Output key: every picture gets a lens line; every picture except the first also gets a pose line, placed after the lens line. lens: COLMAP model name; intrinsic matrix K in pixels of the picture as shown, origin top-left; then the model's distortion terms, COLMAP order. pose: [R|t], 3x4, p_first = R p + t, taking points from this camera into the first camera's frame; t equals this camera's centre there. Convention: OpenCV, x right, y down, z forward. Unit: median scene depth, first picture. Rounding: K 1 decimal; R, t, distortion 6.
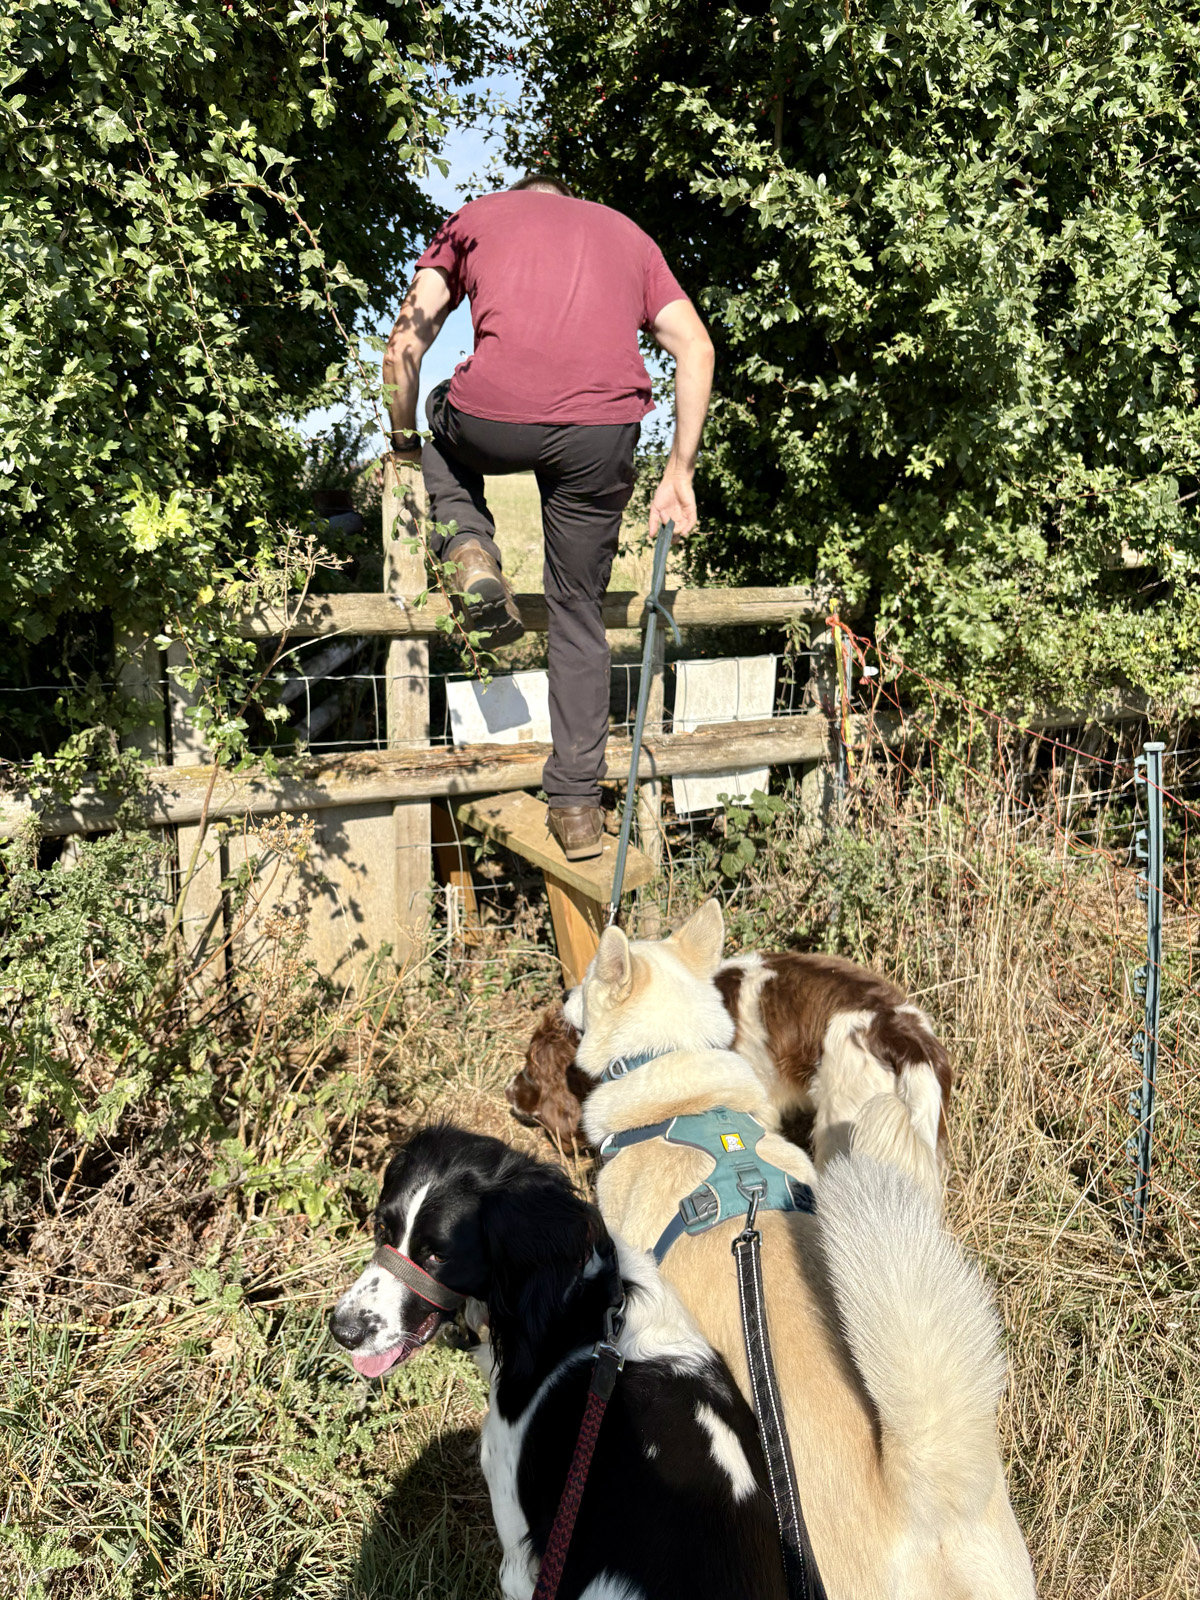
lens RADIAL K [[1366.1, 0, 600.0], [0, 1366.1, 800.0], [0, 0, 1]] dist [0.064886, 0.005836]
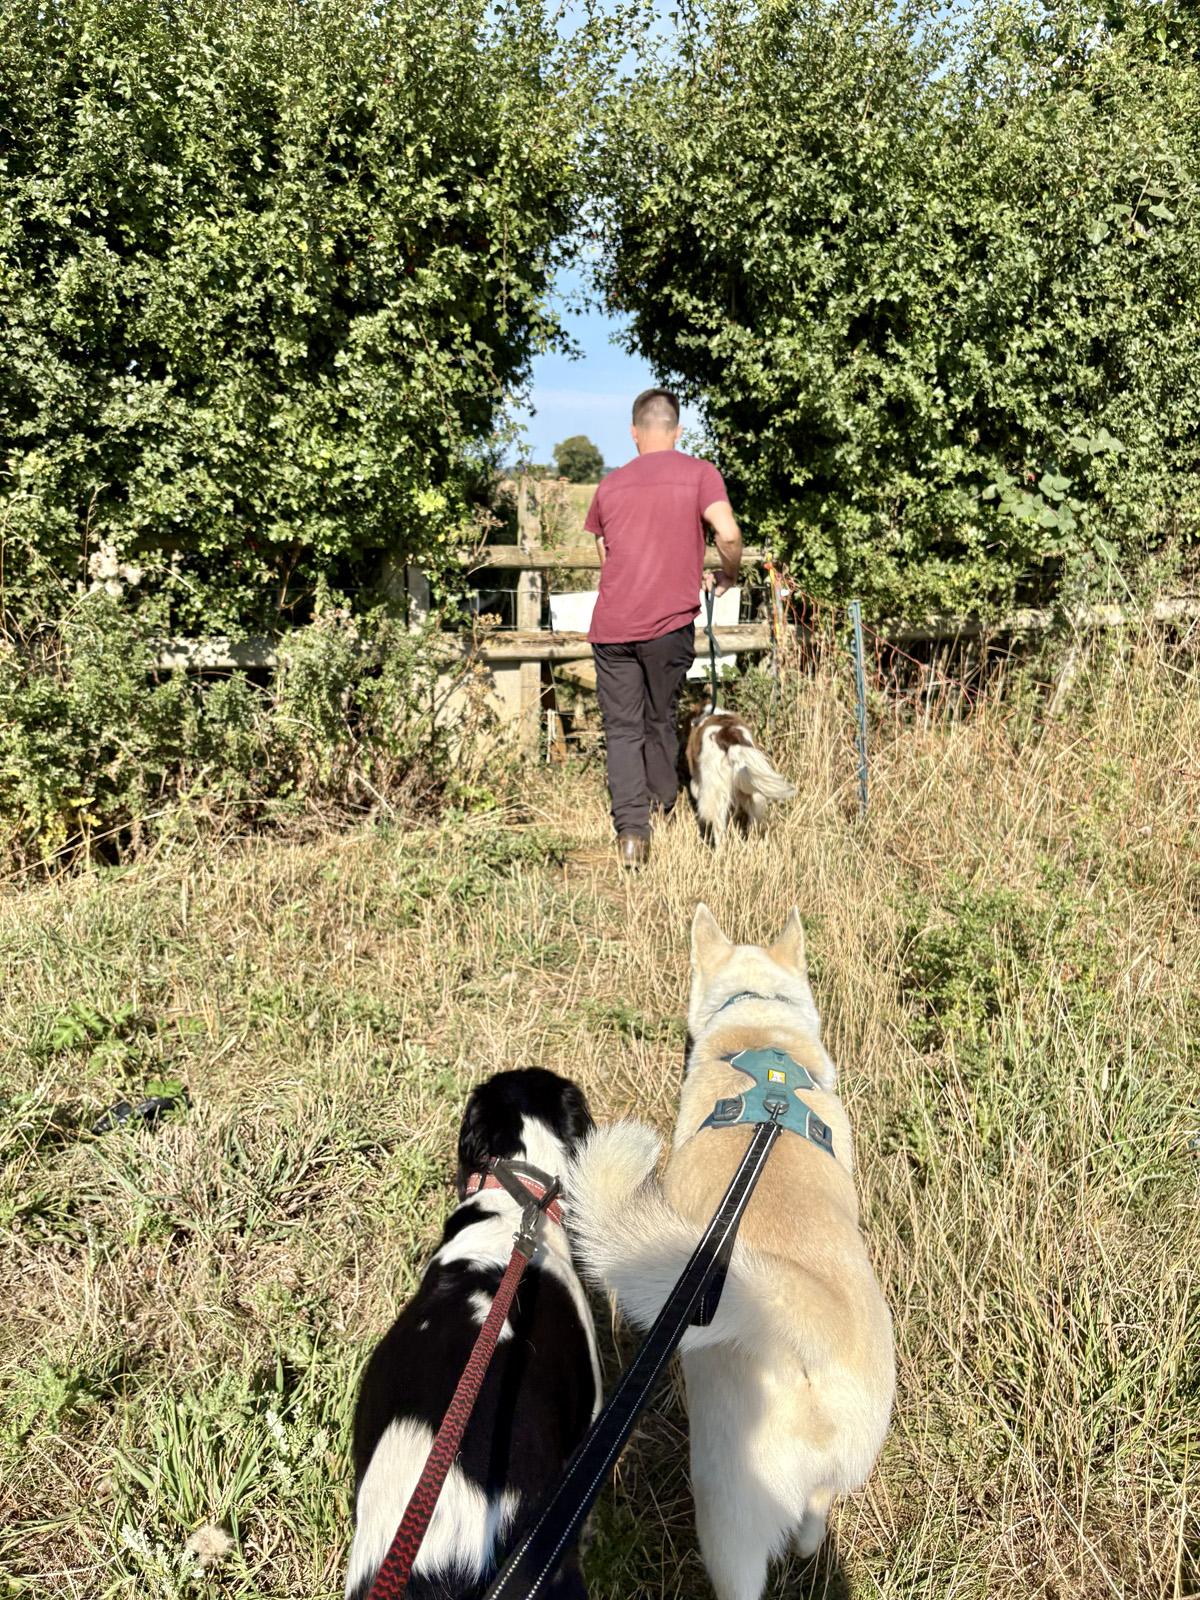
lens RADIAL K [[1366.1, 0, 600.0], [0, 1366.1, 800.0], [0, 0, 1]] dist [0.064886, 0.005836]
pose [[0.997233, 0.017252, -0.072315, 0.098511], [-0.017927, 0.999802, -0.008692, 0.217002], [0.072151, 0.009964, 0.997344, -0.881970]]
